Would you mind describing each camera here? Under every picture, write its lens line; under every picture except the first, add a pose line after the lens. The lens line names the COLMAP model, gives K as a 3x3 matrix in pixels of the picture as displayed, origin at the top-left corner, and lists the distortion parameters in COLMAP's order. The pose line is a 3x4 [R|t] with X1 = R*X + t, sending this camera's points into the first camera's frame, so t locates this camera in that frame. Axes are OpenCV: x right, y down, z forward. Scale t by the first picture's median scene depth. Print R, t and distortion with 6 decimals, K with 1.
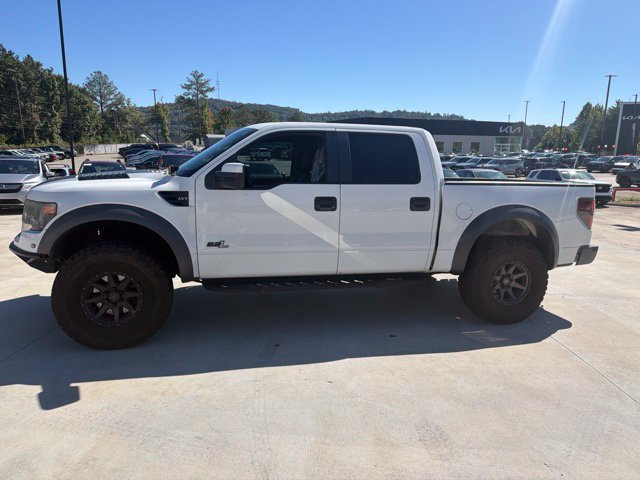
lens RADIAL K [[448.3, 0, 323.6], [0, 448.3, 237.6], [0, 0, 1]] dist [0.054339, -0.072260]
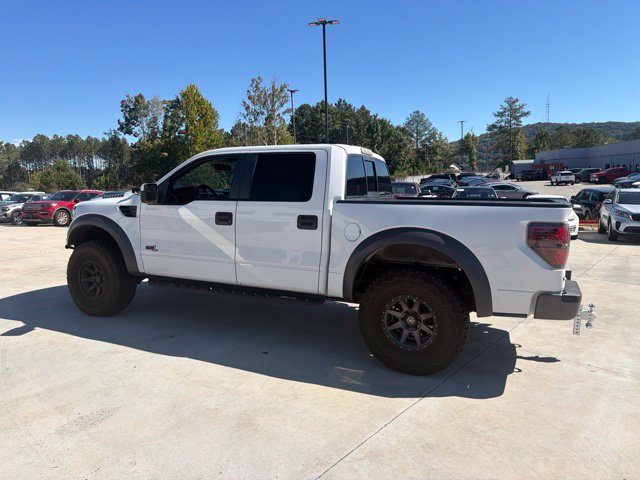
lens RADIAL K [[448.3, 0, 322.1], [0, 448.3, 238.1], [0, 0, 1]] dist [0.054339, -0.072260]
pose [[0.777198, 0.049174, -0.627331, 0.836754], [-0.087432, 0.995710, -0.030270, -0.014010], [0.623152, 0.078375, 0.778164, 0.273232]]
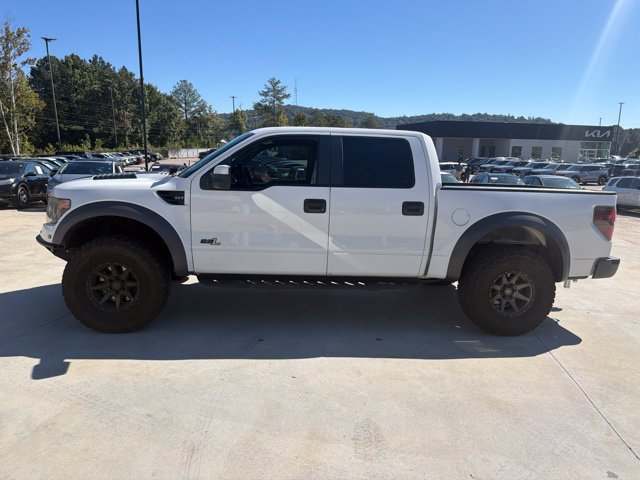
lens RADIAL K [[448.3, 0, 322.9], [0, 448.3, 240.4], [0, 0, 1]] dist [0.054339, -0.072260]
pose [[0.986829, 0.034741, -0.157990, 0.175470], [-0.035383, 0.999373, -0.001248, 0.003850], [0.157847, 0.006821, 0.987440, -0.010061]]
